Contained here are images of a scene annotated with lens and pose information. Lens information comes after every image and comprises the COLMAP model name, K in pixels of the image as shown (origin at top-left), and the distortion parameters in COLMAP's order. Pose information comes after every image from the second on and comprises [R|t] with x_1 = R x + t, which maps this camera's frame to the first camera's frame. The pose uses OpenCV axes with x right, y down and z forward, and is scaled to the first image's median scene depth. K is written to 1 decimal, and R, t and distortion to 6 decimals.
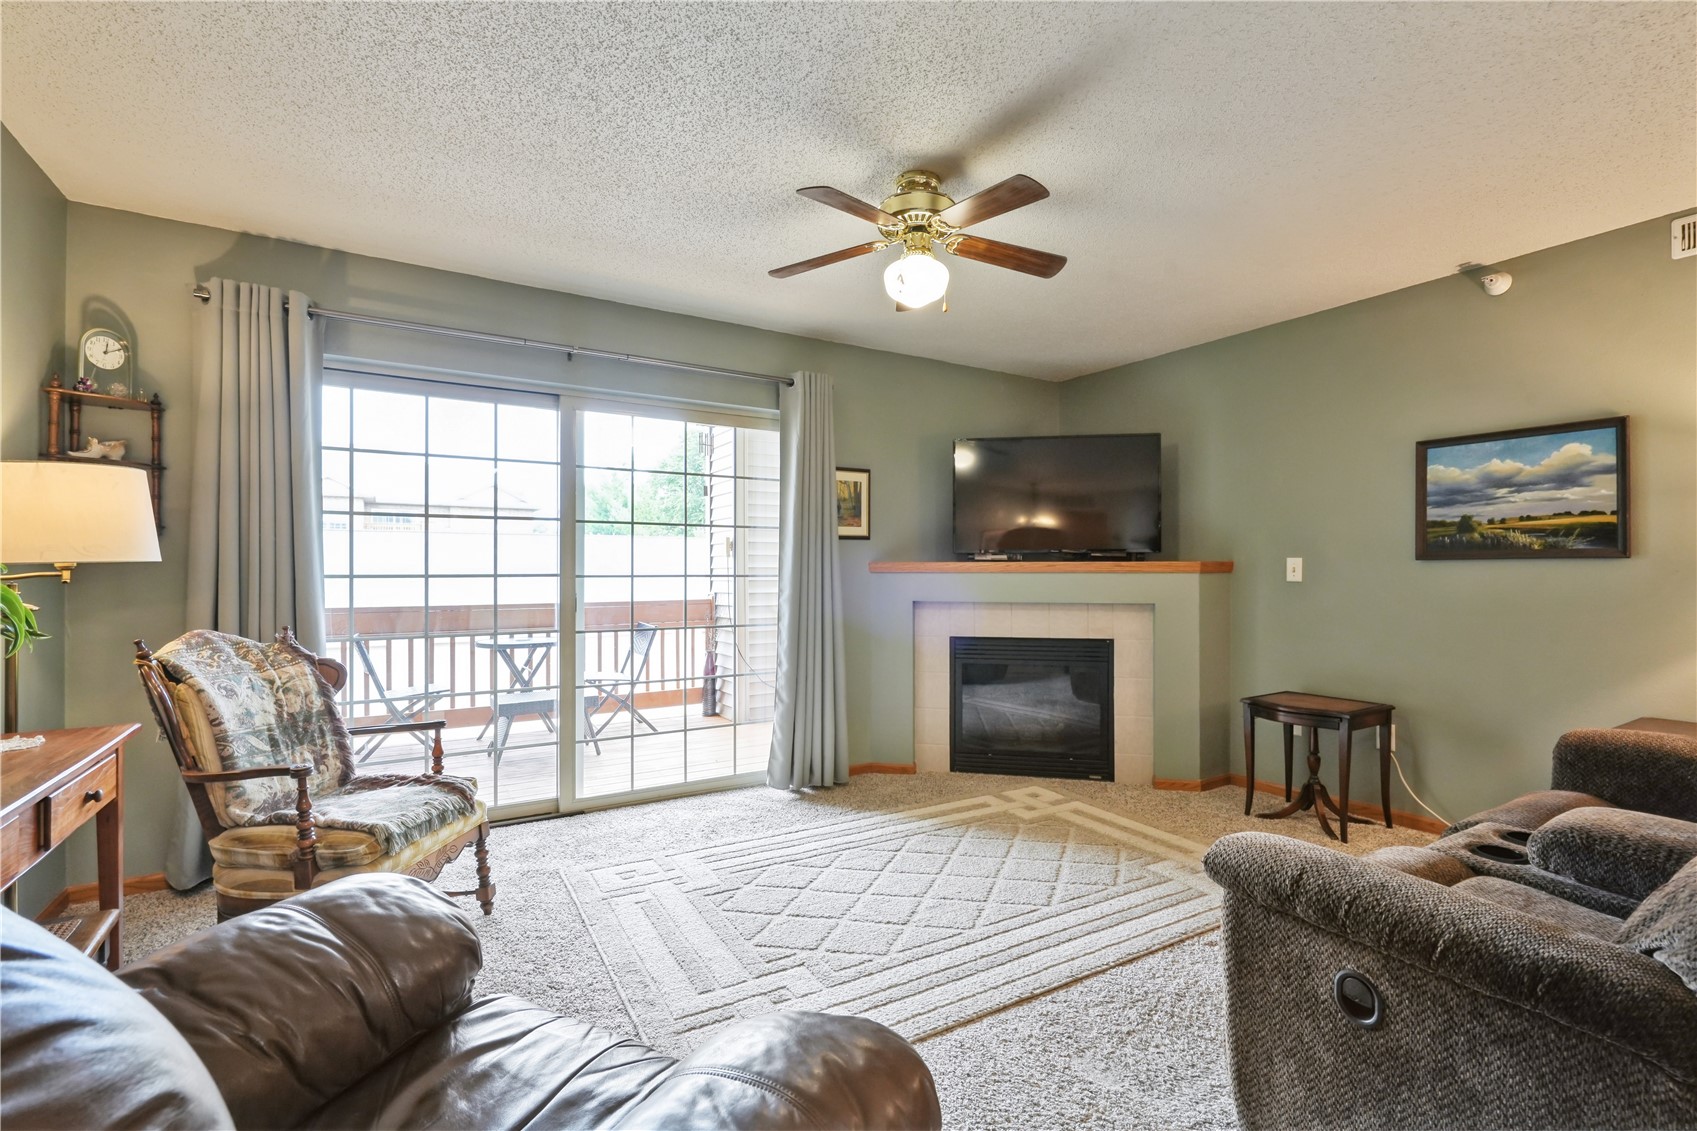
lens RADIAL K [[770.5, 0, 857.0], [0, 770.5, 568.8], [0, 0, 1]] dist [-0.008271, 0.004912]
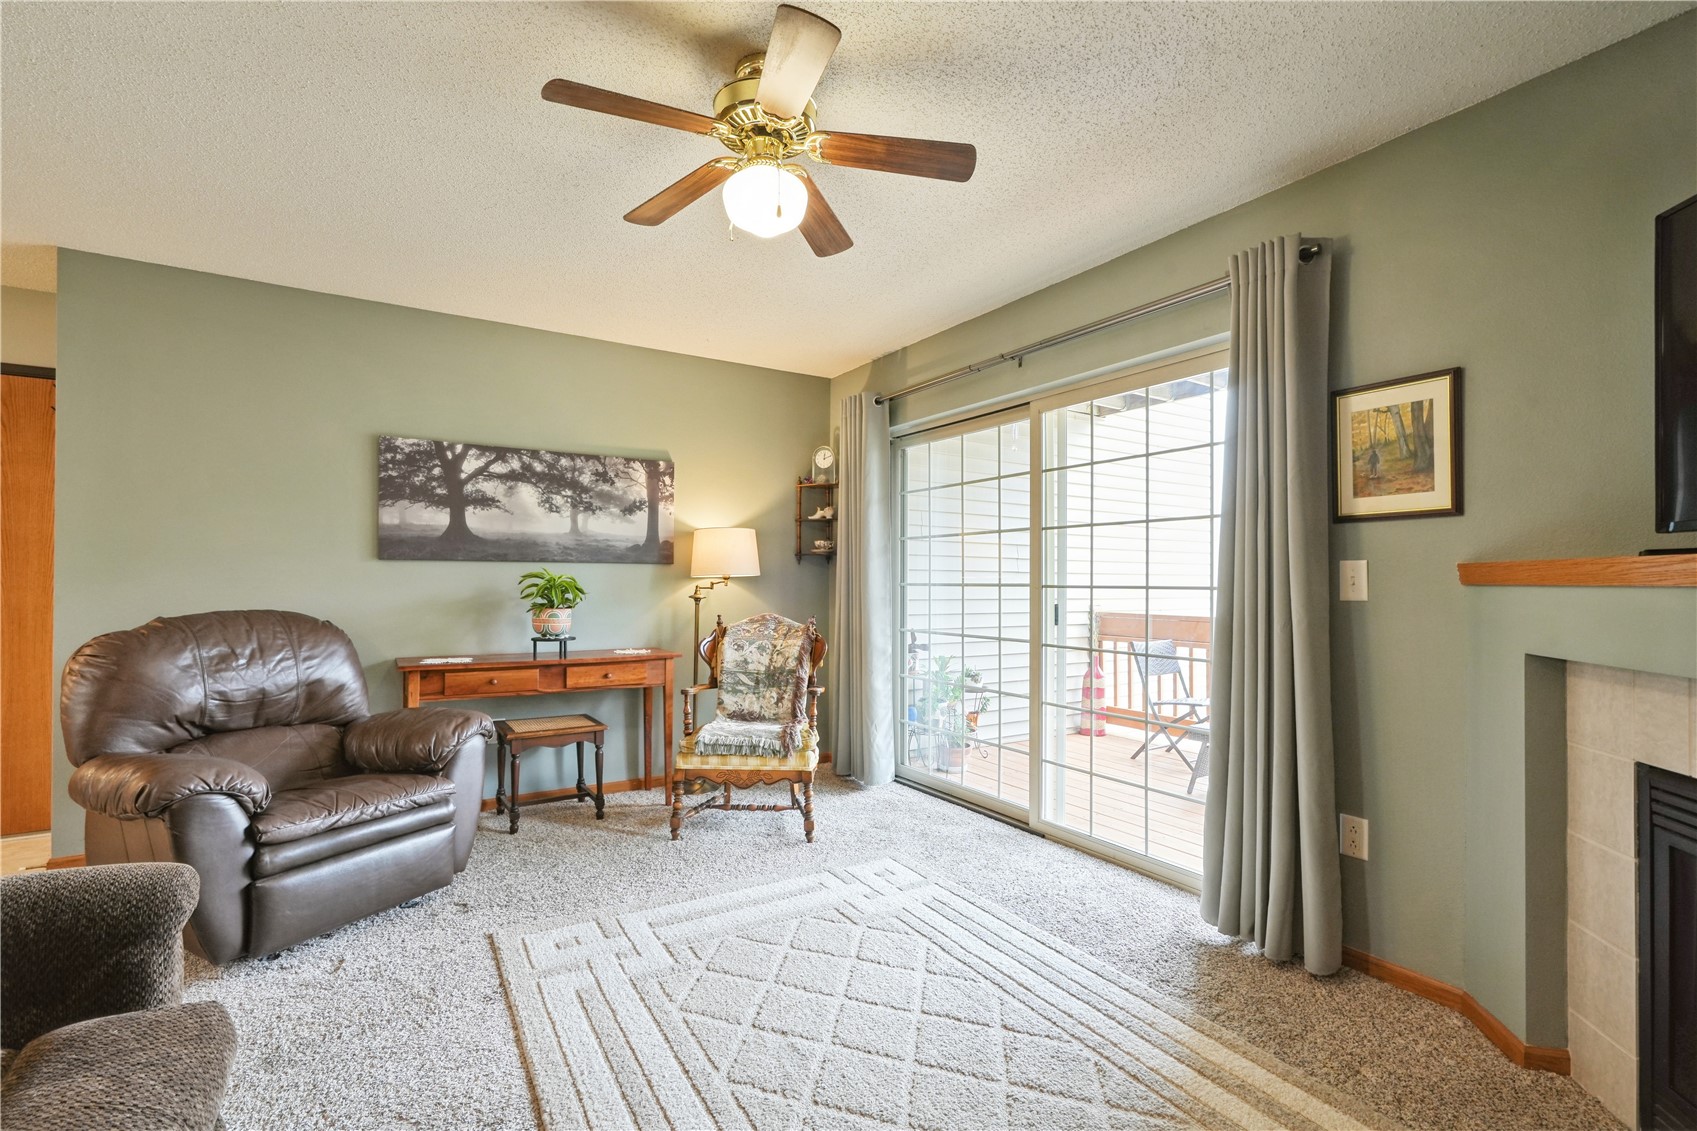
lens RADIAL K [[770.5, 0, 842.1], [0, 770.5, 575.3], [0, 0, 1]] dist [-0.008271, 0.004912]
pose [[-0.000002, -0.005495, -0.999985, 0.588043], [0.000229, 0.999985, -0.005495, 0.001767], [1.000000, -0.000229, 0.000000, 0.750738]]
